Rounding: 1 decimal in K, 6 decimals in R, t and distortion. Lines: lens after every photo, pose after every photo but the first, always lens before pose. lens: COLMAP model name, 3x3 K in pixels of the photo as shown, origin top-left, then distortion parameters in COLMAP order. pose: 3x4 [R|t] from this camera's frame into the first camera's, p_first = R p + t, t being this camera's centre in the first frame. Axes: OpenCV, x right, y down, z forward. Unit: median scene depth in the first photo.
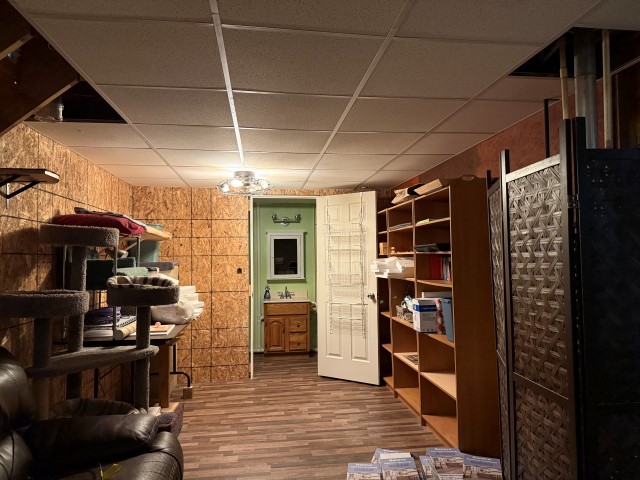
lens RADIAL K [[446.0, 0, 324.3], [0, 446.0, 239.9], [0, 0, 1]] dist [0.058781, -0.089826]
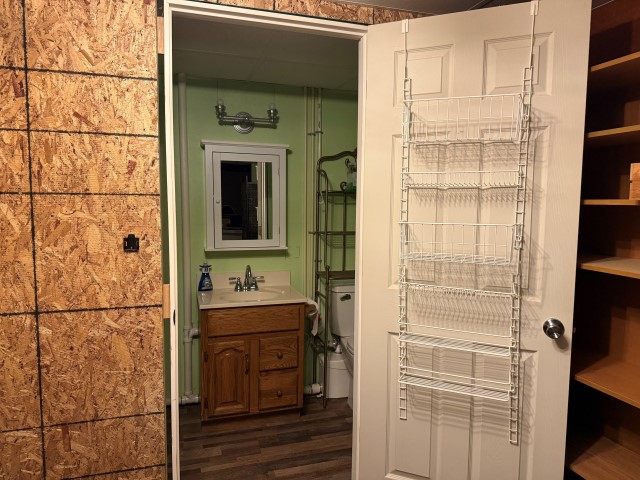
lens RADIAL K [[446.0, 0, 314.7], [0, 446.0, 241.4], [0, 0, 1]] dist [0.058781, -0.089826]
pose [[0.987291, 0.007316, 0.158756, -0.111995], [-0.028015, 0.991309, 0.128538, 0.023031], [-0.156436, -0.131352, 0.978915, 0.667557]]
